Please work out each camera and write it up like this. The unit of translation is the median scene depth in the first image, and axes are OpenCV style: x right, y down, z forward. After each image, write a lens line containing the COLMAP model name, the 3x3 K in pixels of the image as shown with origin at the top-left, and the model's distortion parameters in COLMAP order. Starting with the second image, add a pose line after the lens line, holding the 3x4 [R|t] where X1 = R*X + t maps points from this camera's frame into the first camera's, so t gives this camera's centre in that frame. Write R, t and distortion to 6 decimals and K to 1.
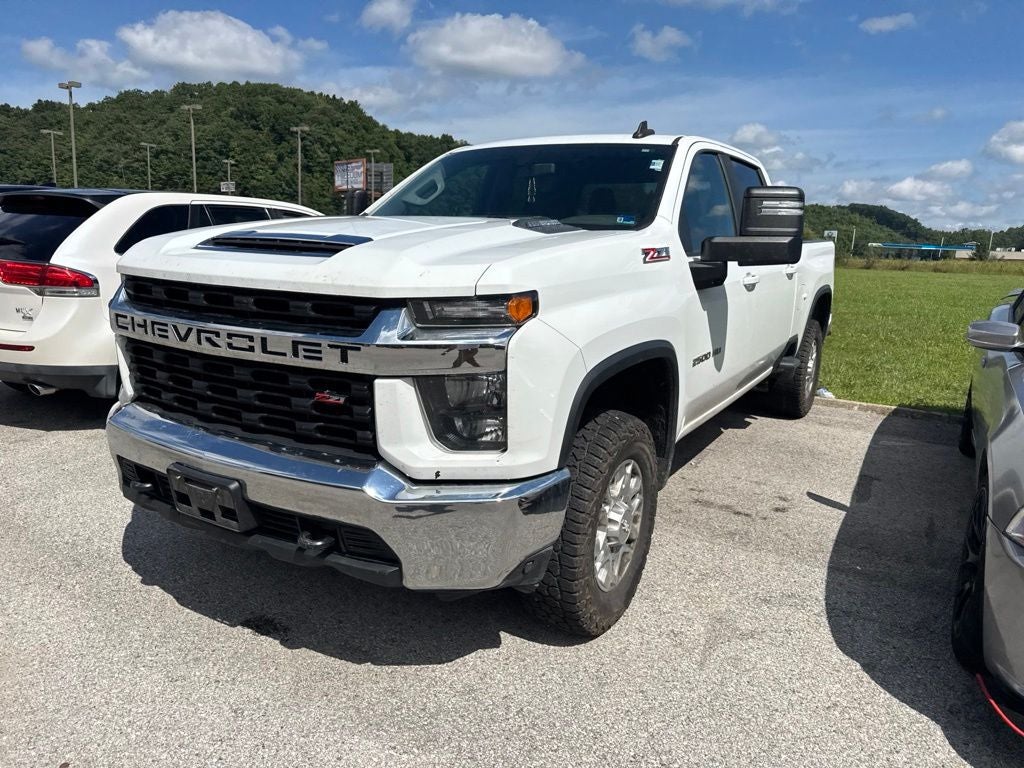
lens RADIAL K [[722.2, 0, 524.9], [0, 722.2, 390.6], [0, 0, 1]] dist [0.017132, -0.019221]
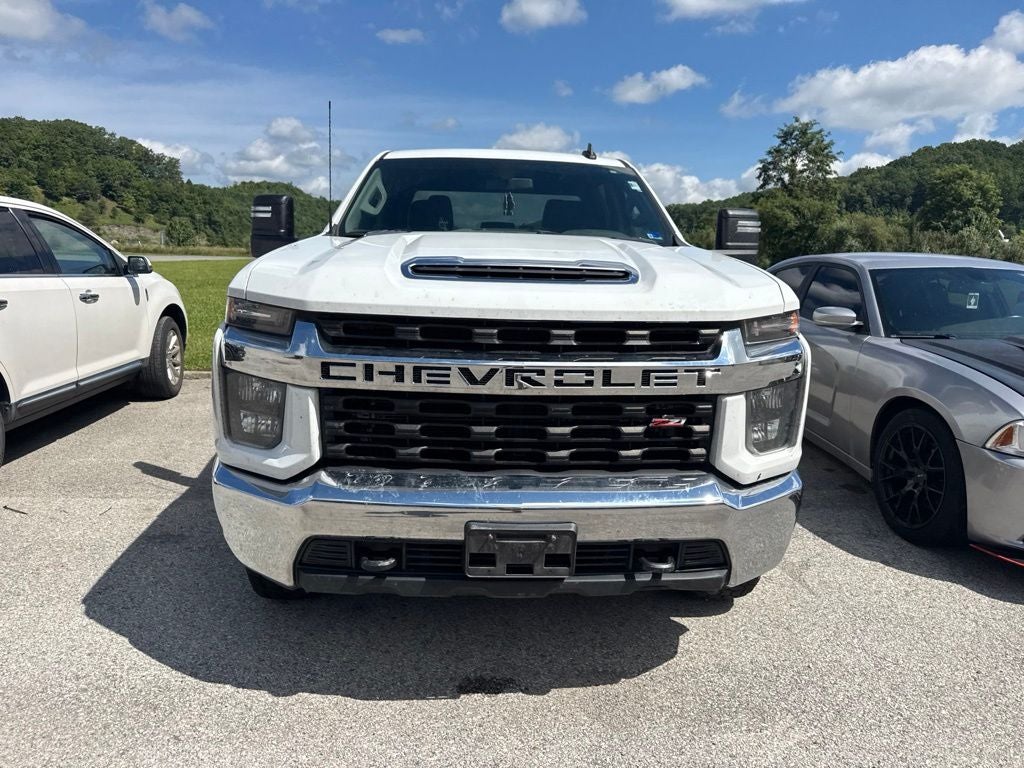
lens RADIAL K [[722.2, 0, 521.0], [0, 722.2, 389.0], [0, 0, 1]] dist [0.017132, -0.019221]
pose [[0.832447, -0.117666, 0.541467, -0.706816], [0.114727, 0.992618, 0.039325, -0.071164], [-0.542097, 0.029384, 0.839802, 0.179225]]
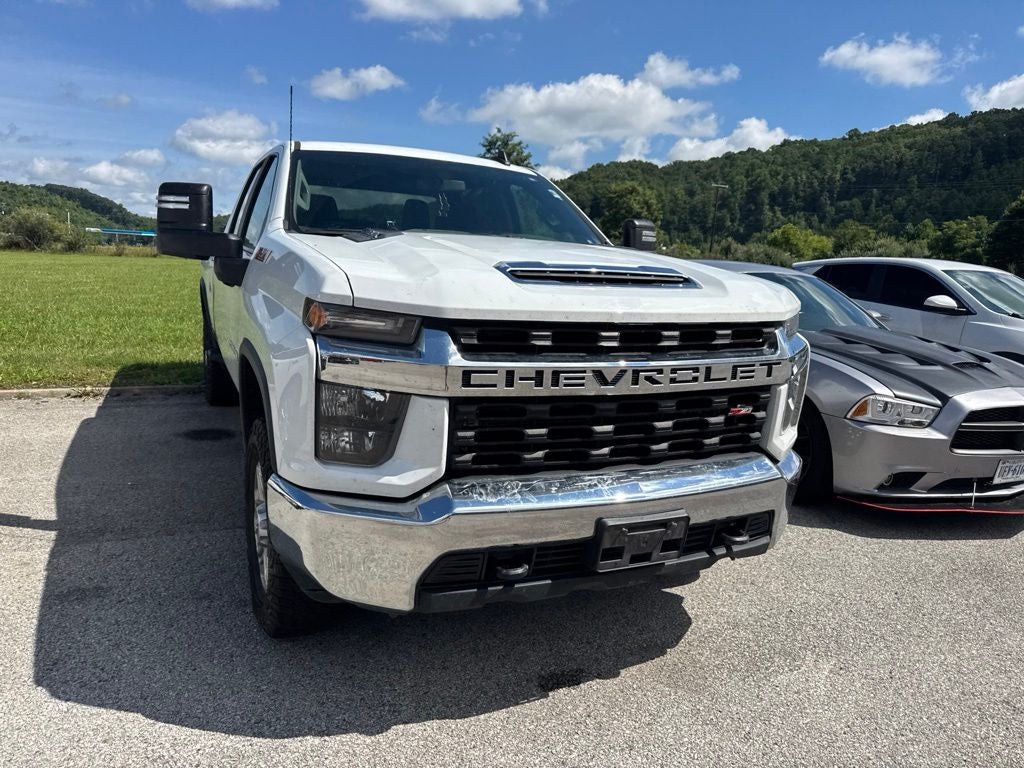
lens RADIAL K [[722.2, 0, 516.7], [0, 722.2, 387.1], [0, 0, 1]] dist [0.017132, -0.019221]
pose [[0.563155, -0.153439, 0.811981, -1.001577], [0.141588, 0.985995, 0.088123, -0.127631], [-0.814131, 0.065340, 0.576993, 0.441217]]
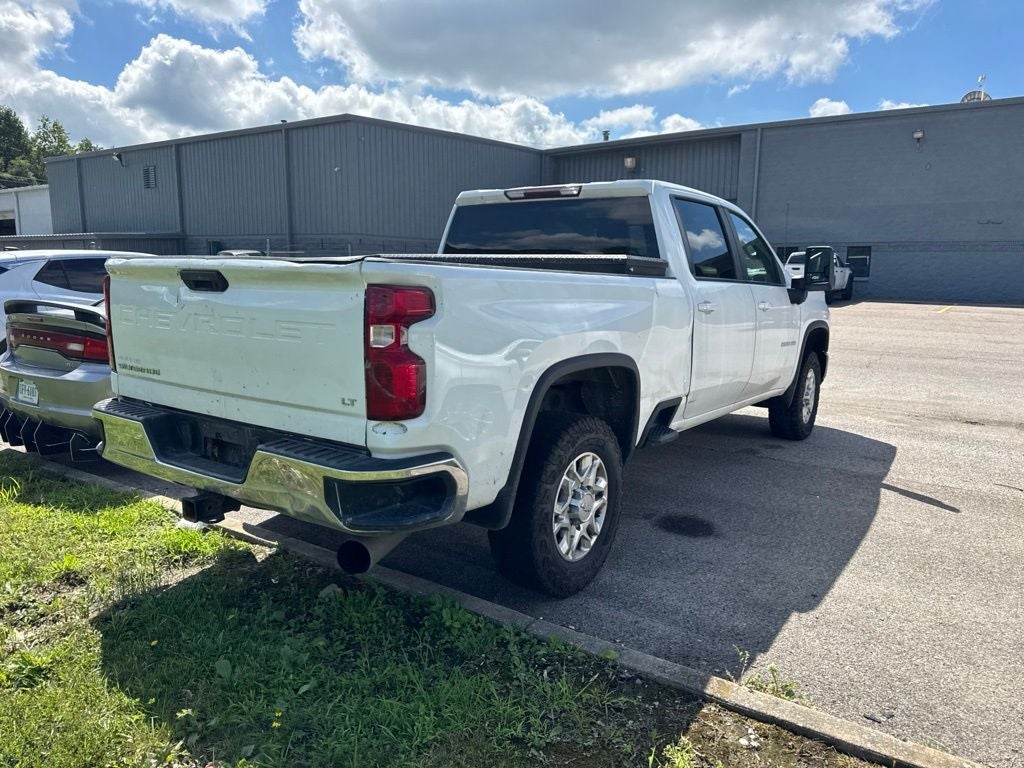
lens RADIAL K [[722.2, 0, 518.5], [0, 722.2, 390.8], [0, 0, 1]] dist [0.017132, -0.019221]
pose [[-0.996020, -0.048669, 0.074665, 0.264957], [-0.018395, 0.931960, 0.362095, -0.728674], [-0.087208, 0.359281, -0.929146, 3.394600]]
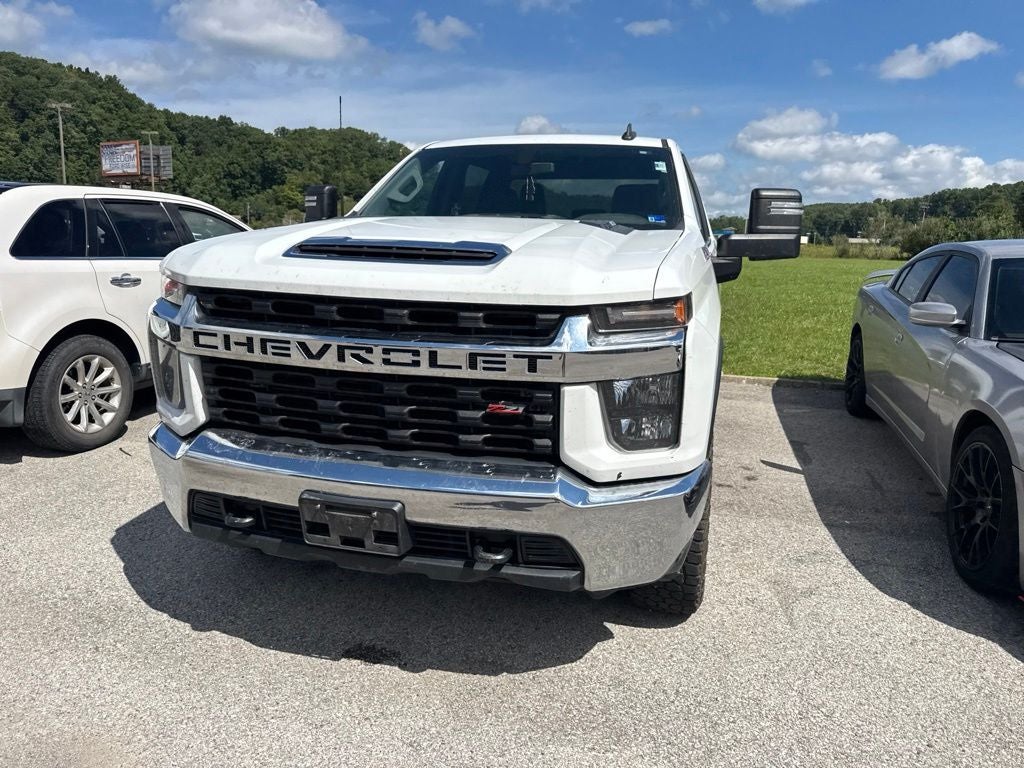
lens RADIAL K [[722.2, 0, 522.1], [0, 722.2, 380.2], [0, 0, 1]] dist [0.017132, -0.019221]
pose [[0.963287, -0.063234, 0.260921, -0.358663], [0.062632, 0.997980, 0.010630, -0.026458], [-0.261066, 0.006102, 0.965302, 0.032867]]
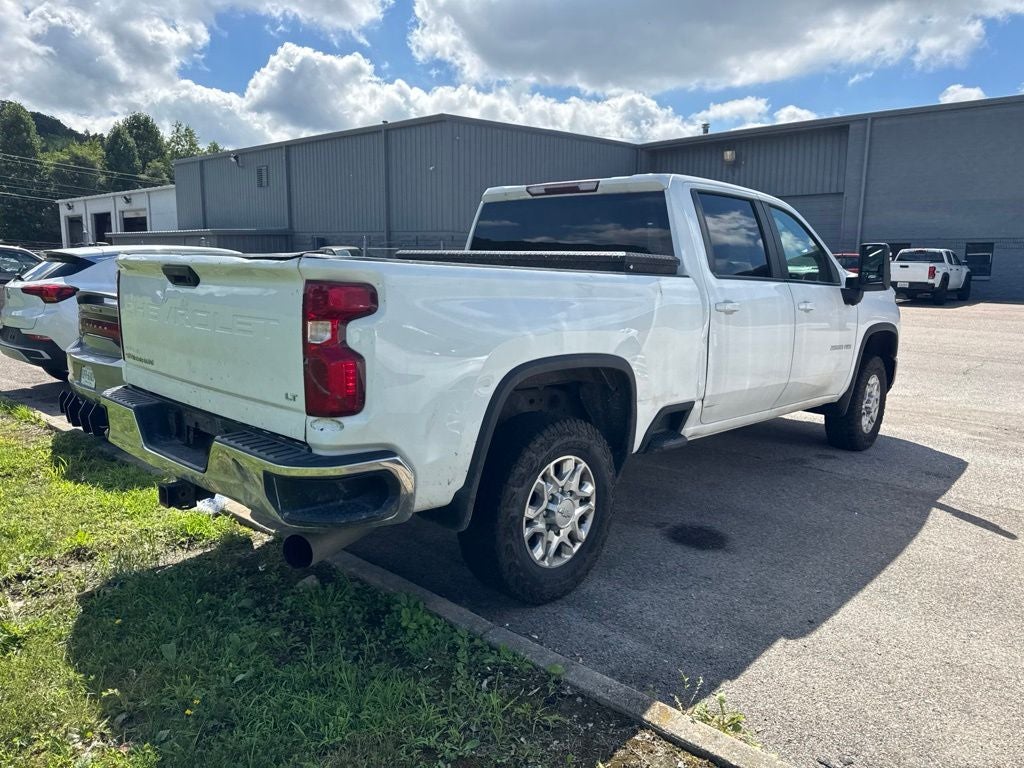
lens RADIAL K [[722.2, 0, 517.1], [0, 722.2, 380.2], [0, 0, 1]] dist [0.017132, -0.019221]
pose [[-0.974350, -0.075267, 0.212076, 0.091358], [0.005024, 0.934896, 0.354885, -0.726841], [-0.224980, 0.346848, -0.910539, 3.342906]]
